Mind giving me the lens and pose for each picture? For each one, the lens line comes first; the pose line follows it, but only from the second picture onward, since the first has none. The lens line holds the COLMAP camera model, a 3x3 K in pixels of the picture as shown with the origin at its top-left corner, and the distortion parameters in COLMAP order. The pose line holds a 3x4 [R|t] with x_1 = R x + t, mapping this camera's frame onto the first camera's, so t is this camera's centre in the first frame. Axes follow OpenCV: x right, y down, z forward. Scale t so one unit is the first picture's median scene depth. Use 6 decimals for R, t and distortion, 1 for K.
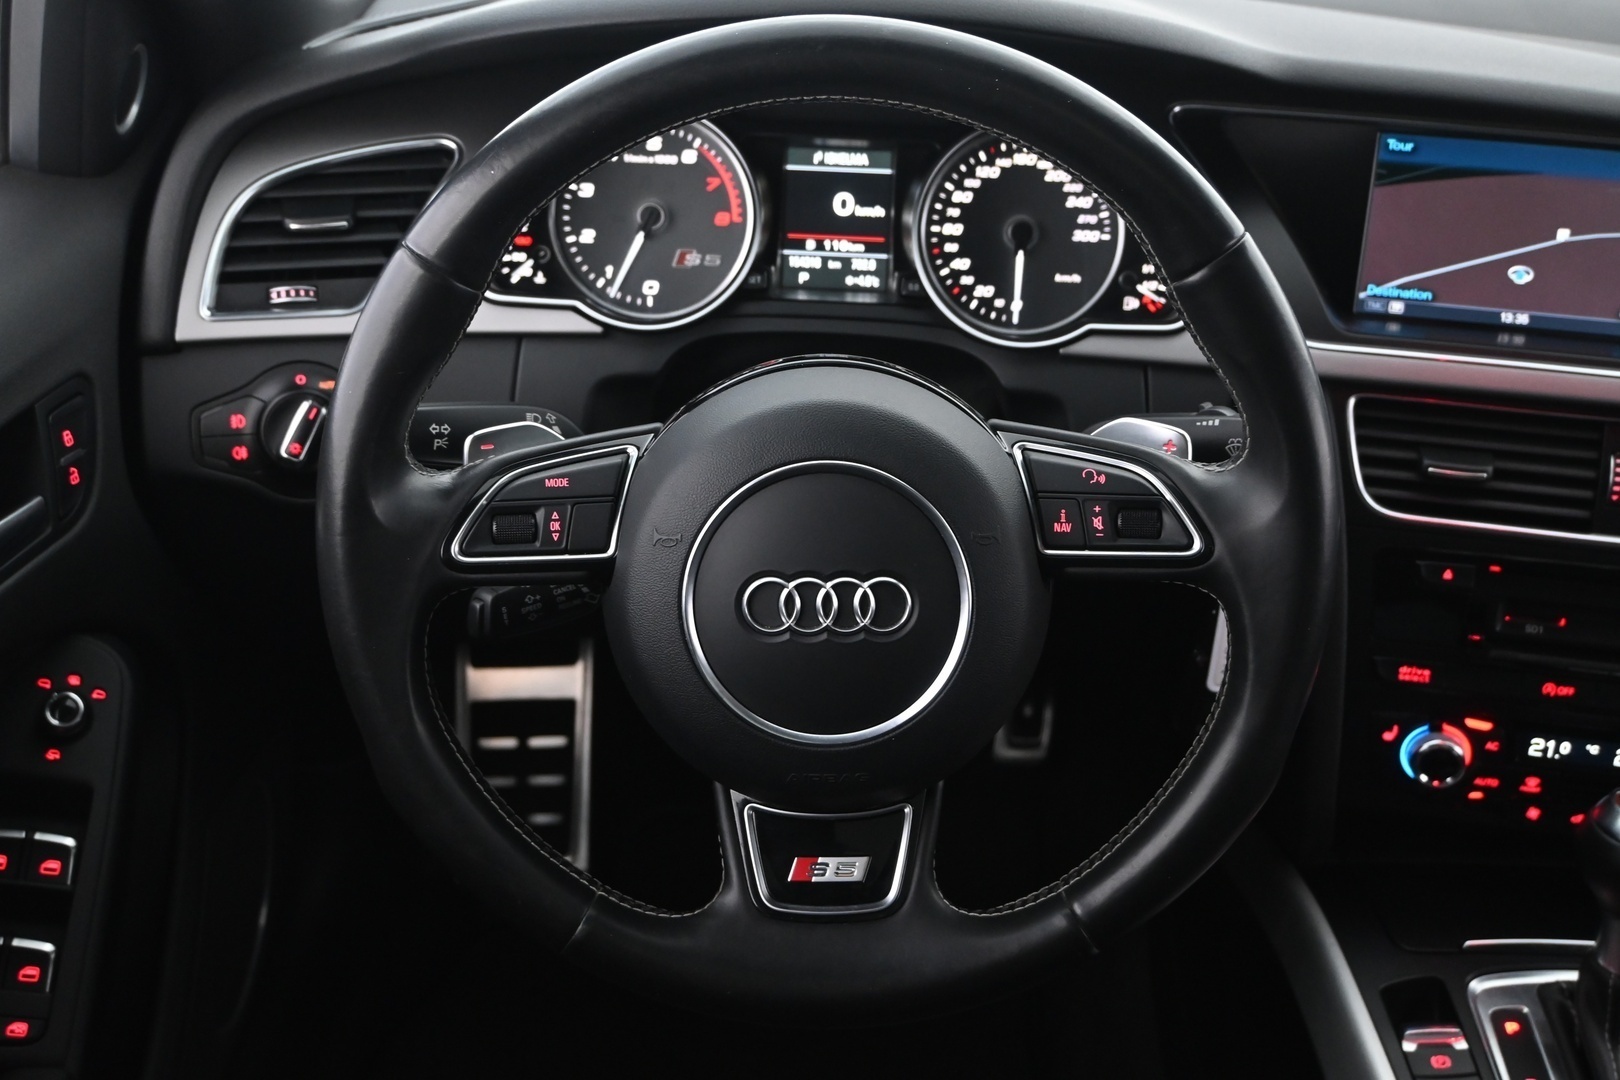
lens RADIAL K [[1844.0, 0, 806.4], [0, 1844.0, 547.1], [0, 0, 1]] dist [0.014461, 0.000000]
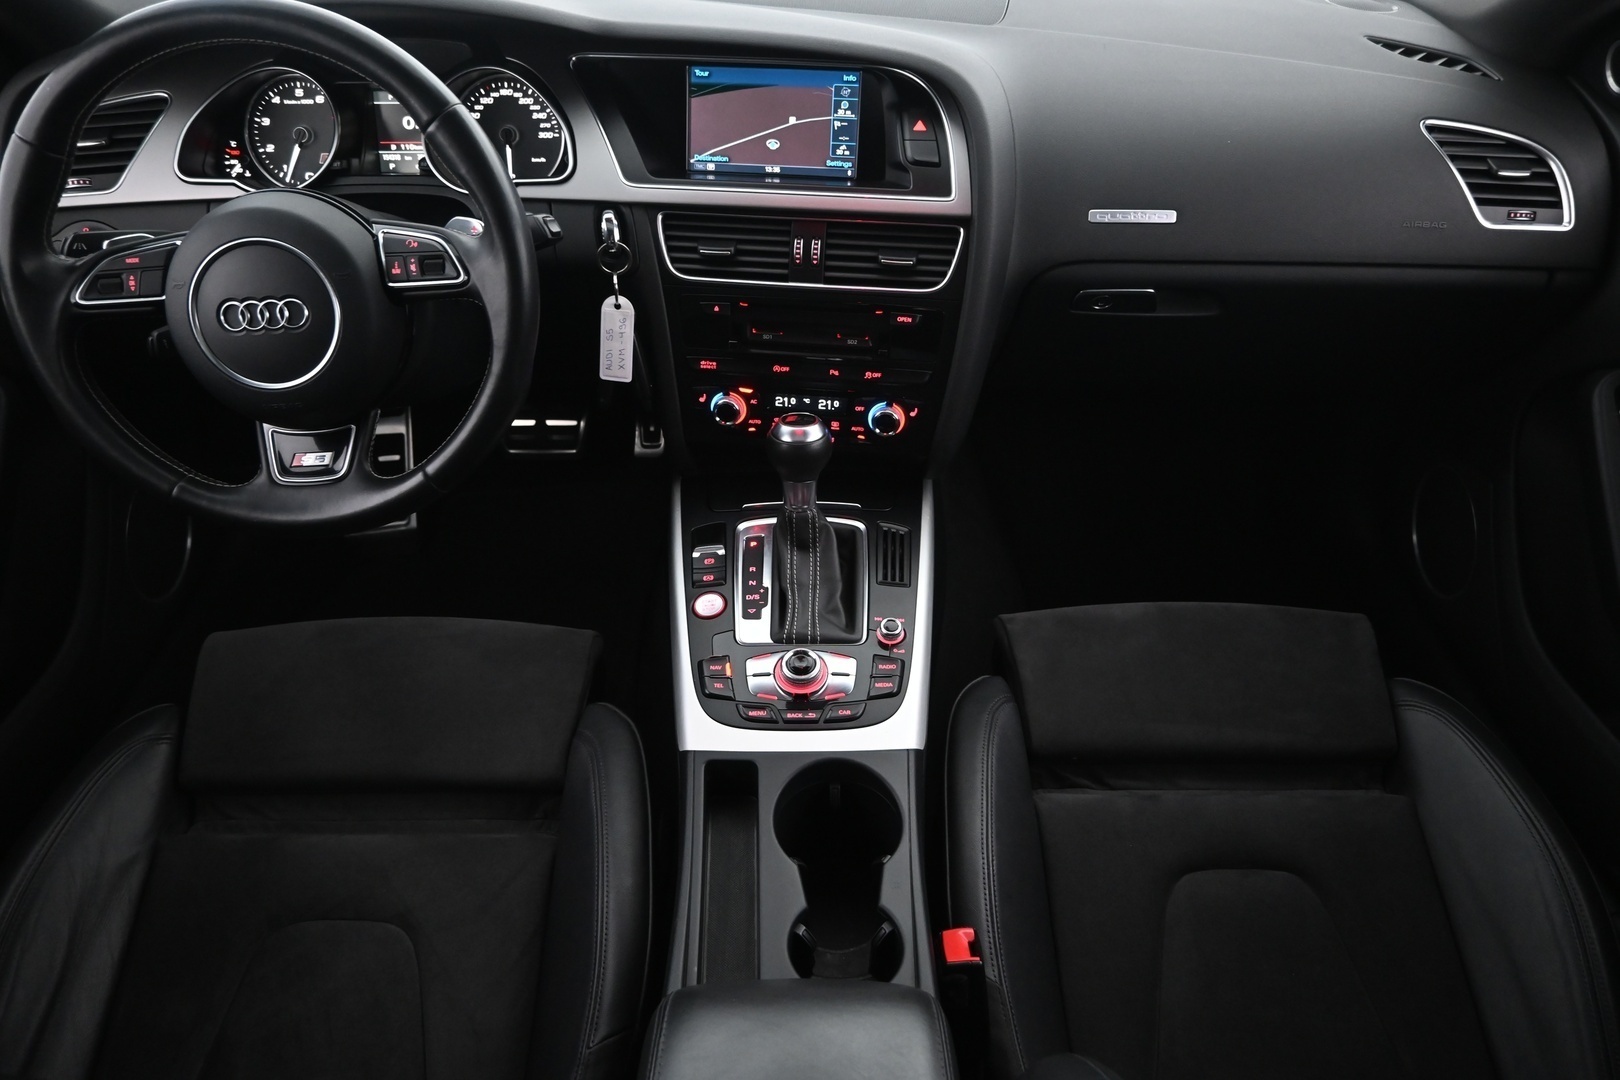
lens RADIAL K [[1120.3, 0, 803.1], [0, 1120.3, 536.7], [0, 0, 1]] dist [0.012054, -0.005713]
pose [[0.998777, -0.049424, 0.001401, 0.390941], [0.048873, 0.991150, 0.123426, 0.100054], [-0.007489, -0.123206, 0.992353, -0.144213]]
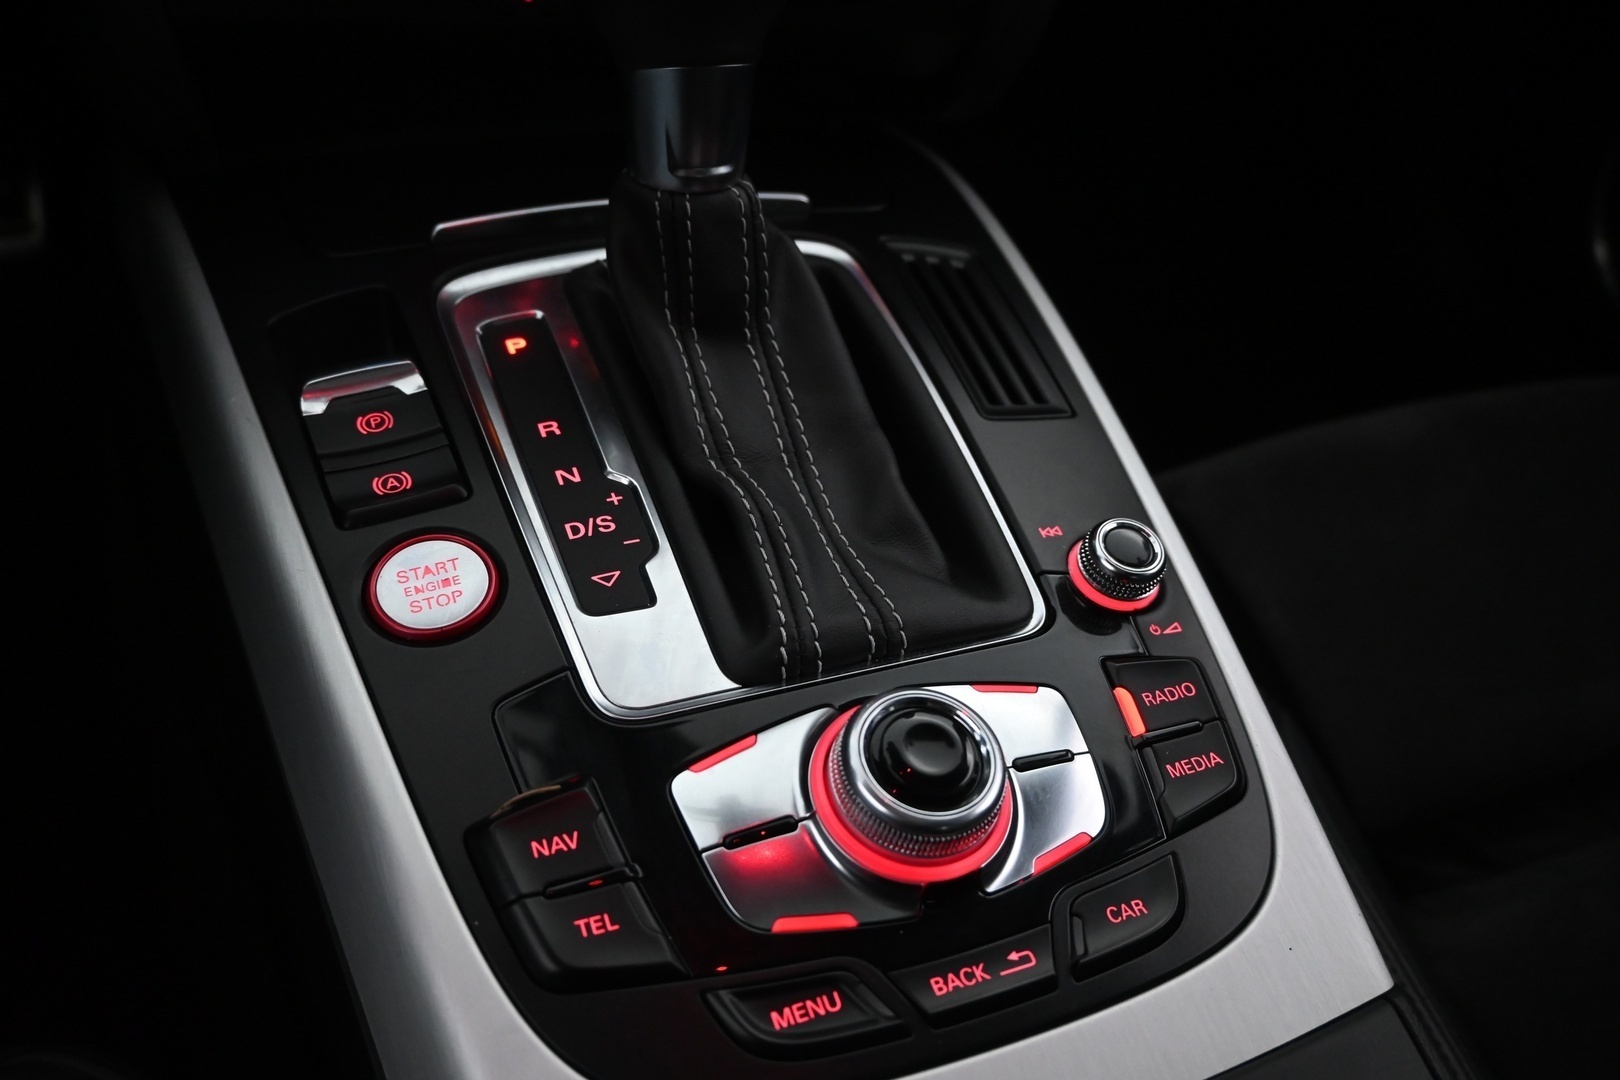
lens RADIAL K [[1386.3, 0, 805.5], [0, 1386.3, 543.6], [0, 0, 1]] dist [0.040632, -0.003730]
pose [[0.910673, -0.210908, 0.355236, 0.272986], [0.133161, 0.963829, 0.230870, 0.210769], [-0.391079, -0.162944, 0.905818, 0.531340]]
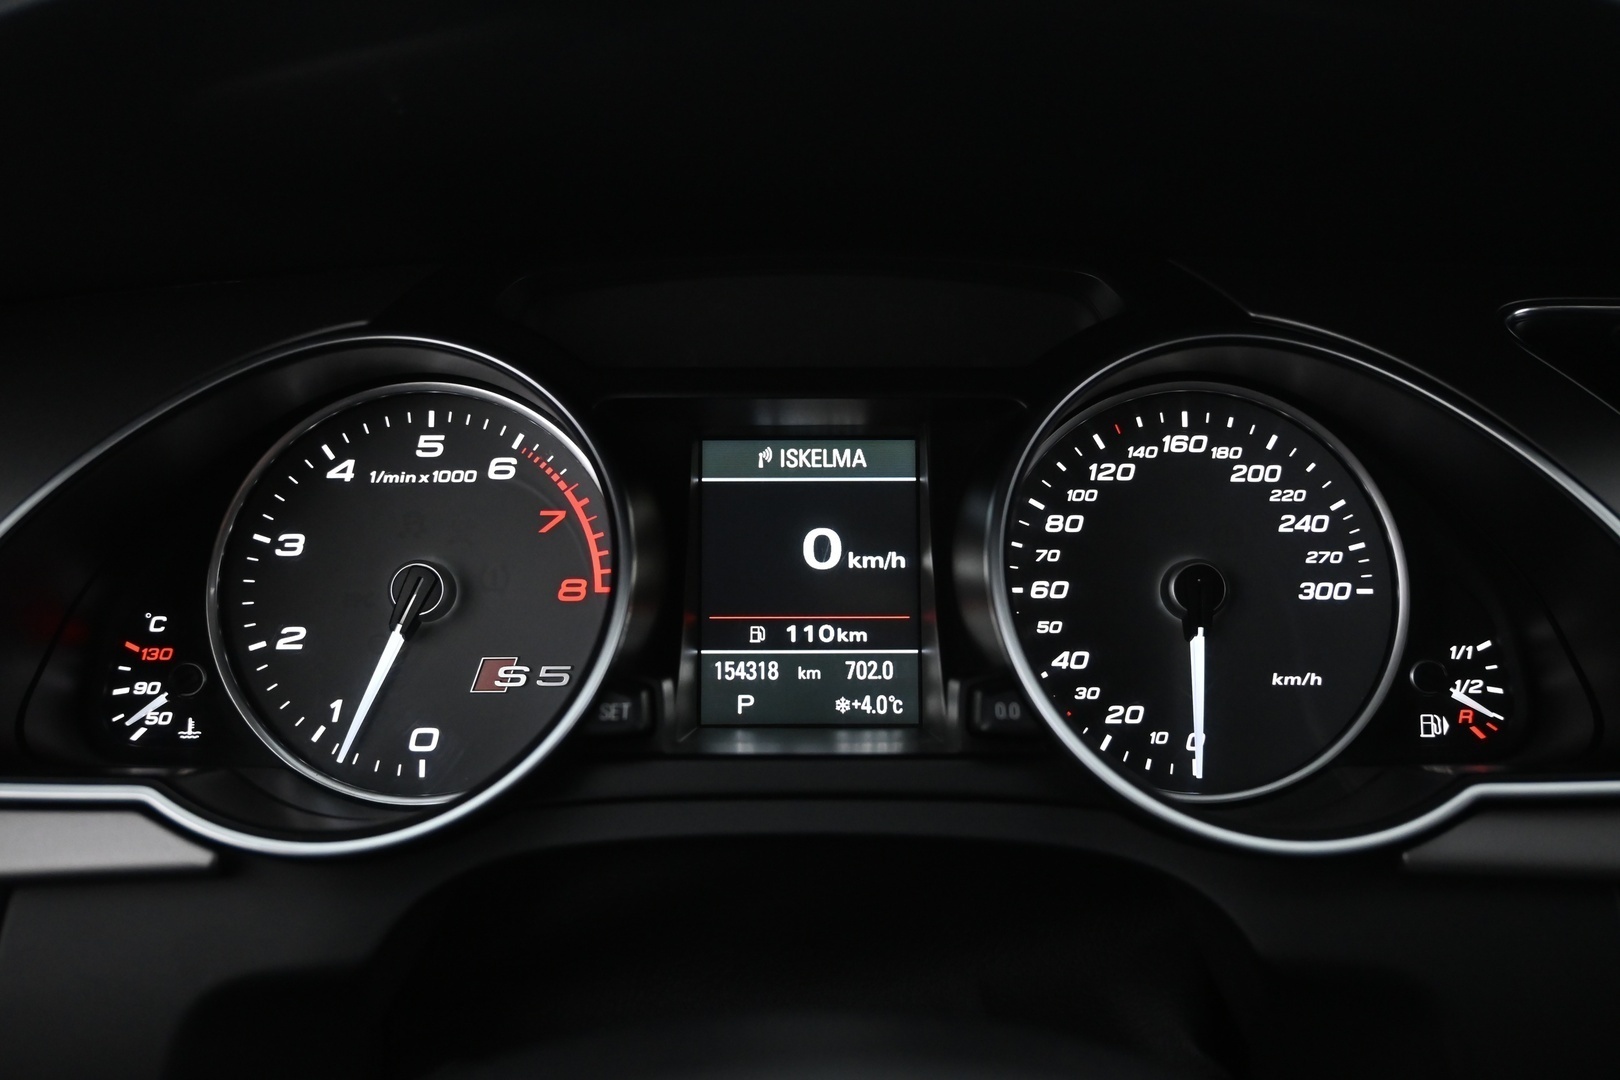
lens RADIAL K [[1436.9, 0, 803.2], [0, 1436.9, 542.2], [0, 0, 1]] dist [-0.007028, -0.003651]
pose [[0.998806, -0.043694, 0.021830, 0.007258], [0.047879, 0.964240, -0.260669, -0.091371], [-0.009660, 0.261403, 0.965181, 0.648833]]
